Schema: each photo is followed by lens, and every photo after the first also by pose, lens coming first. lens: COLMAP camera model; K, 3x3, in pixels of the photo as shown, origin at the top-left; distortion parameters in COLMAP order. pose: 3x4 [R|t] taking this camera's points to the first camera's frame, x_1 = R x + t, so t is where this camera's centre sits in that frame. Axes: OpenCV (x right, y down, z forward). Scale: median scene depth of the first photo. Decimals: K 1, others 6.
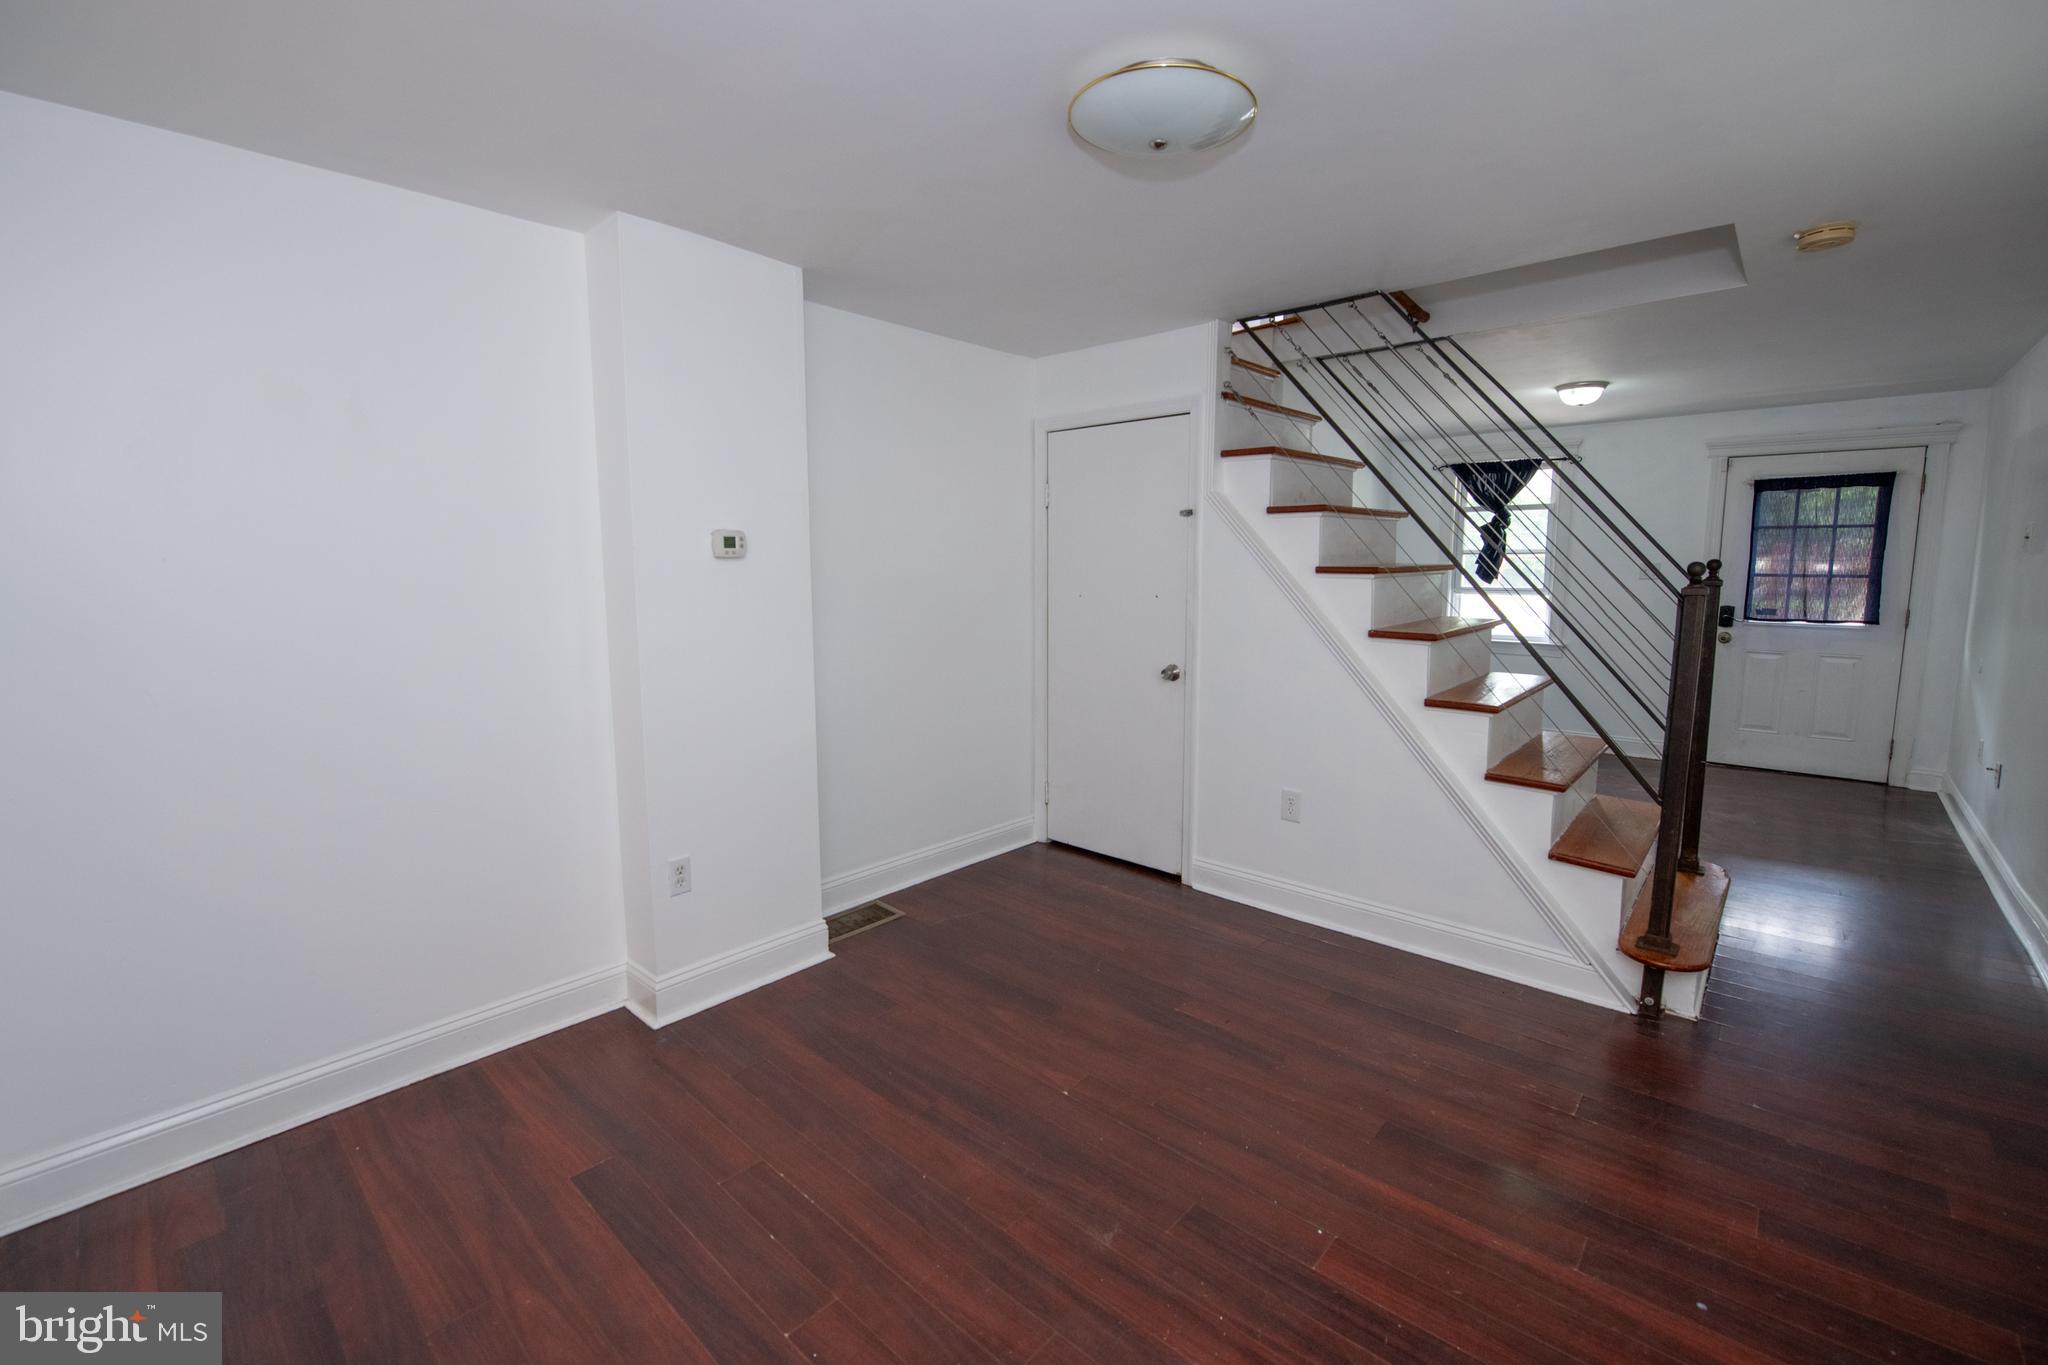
lens RADIAL K [[845.5, 0, 1003.3], [0, 845.5, 677.2], [0, 0, 1]] dist [-0.014396, -0.001497]
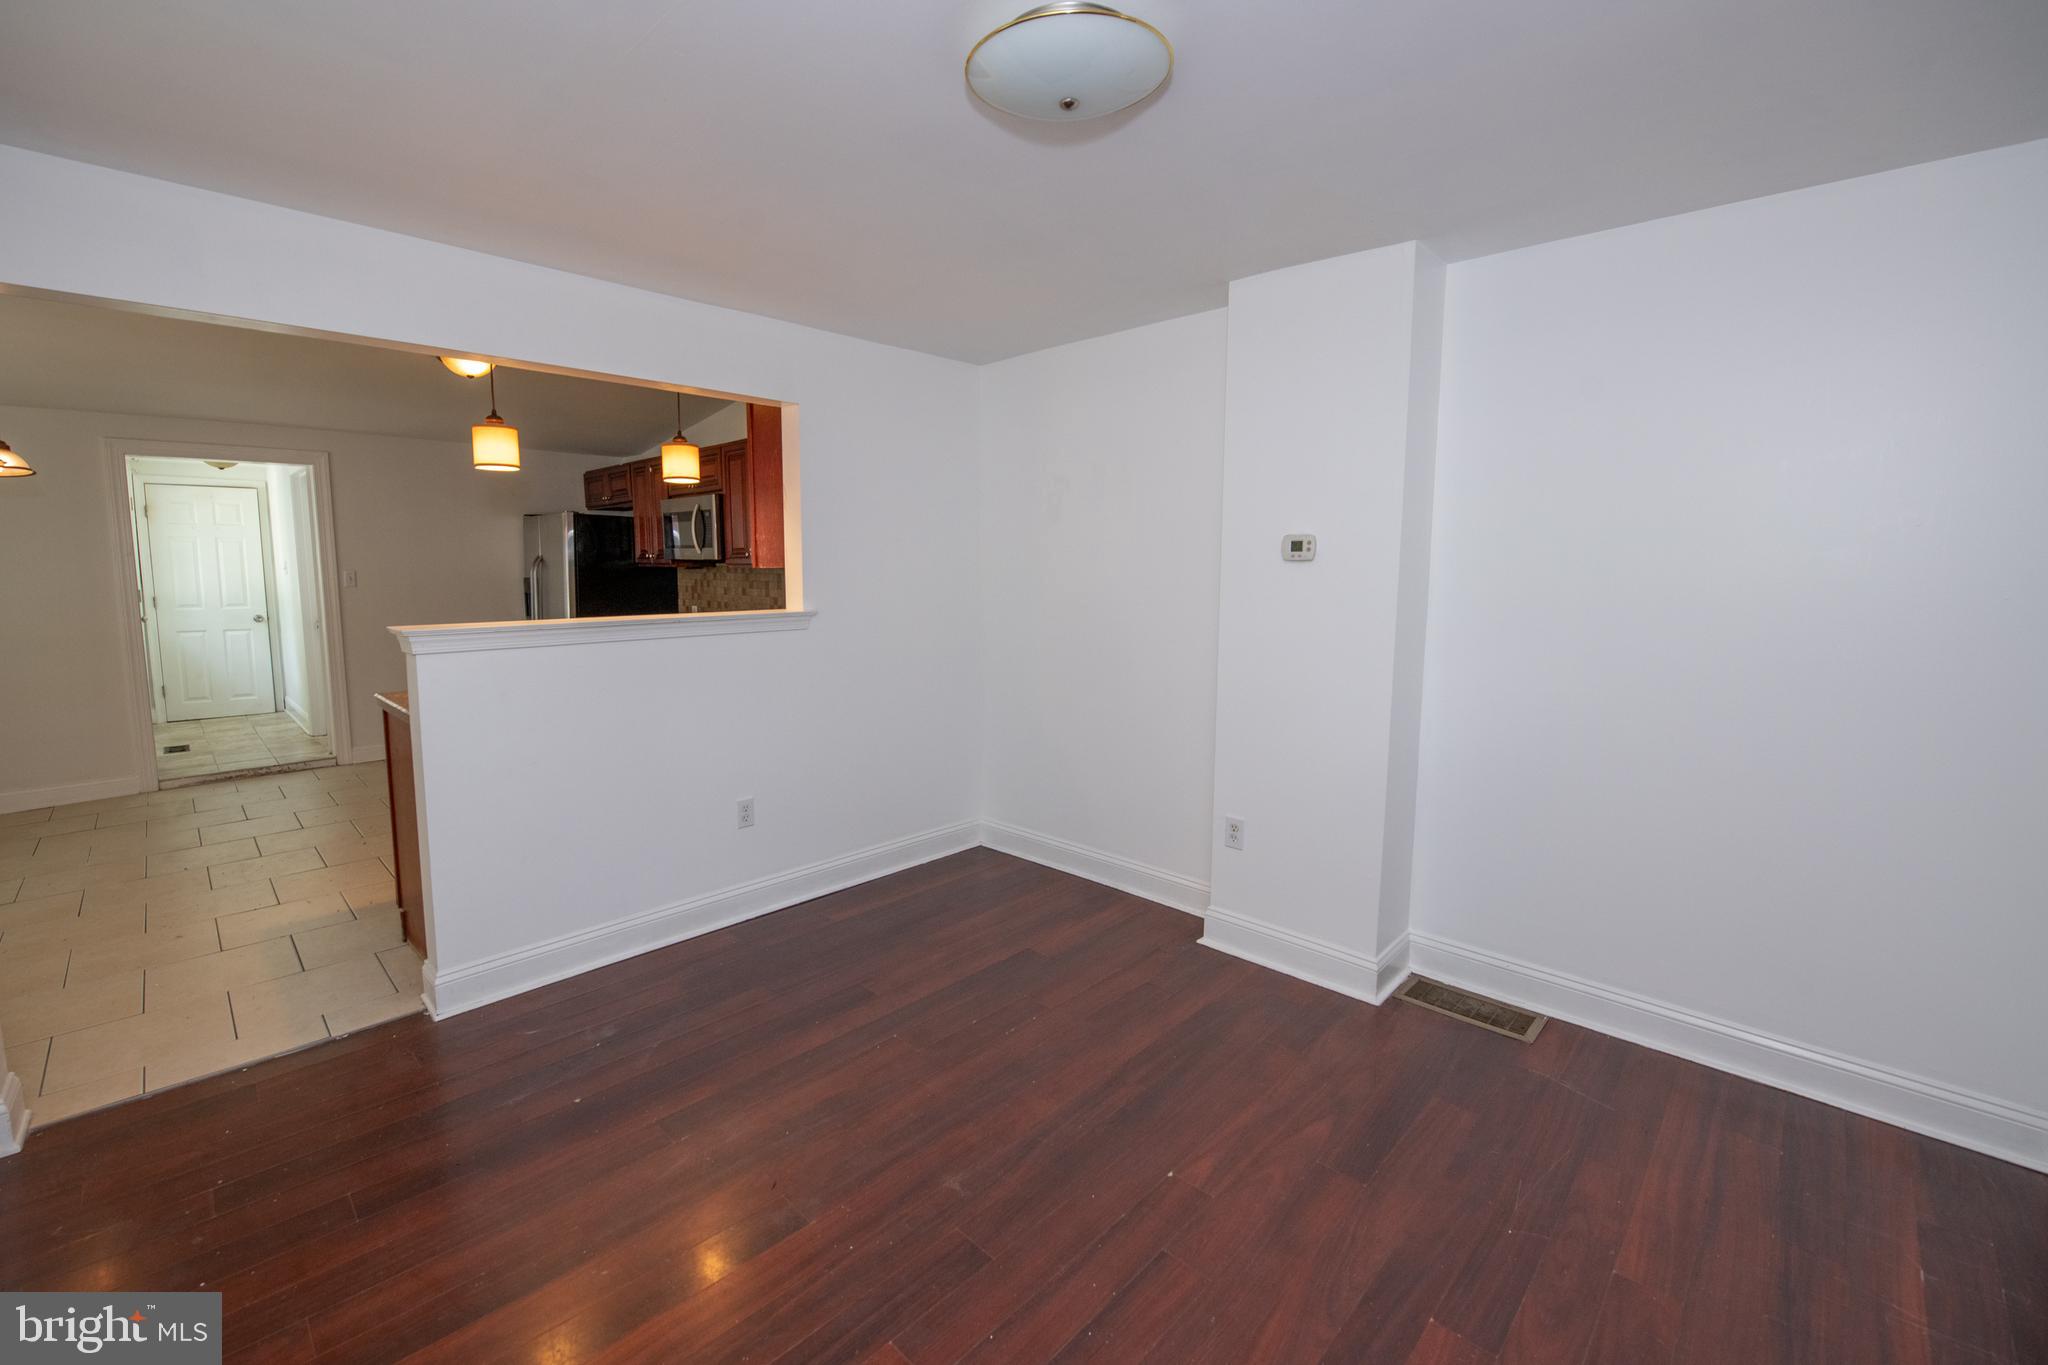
lens RADIAL K [[845.5, 0, 1010.4], [0, 845.5, 678.3], [0, 0, 1]] dist [-0.014396, -0.001497]
pose [[-0.020571, 0.133467, -0.990840, 1.093392], [-0.133860, 0.981759, 0.135023, -0.132551], [0.990787, 0.135411, -0.002330, 0.965630]]
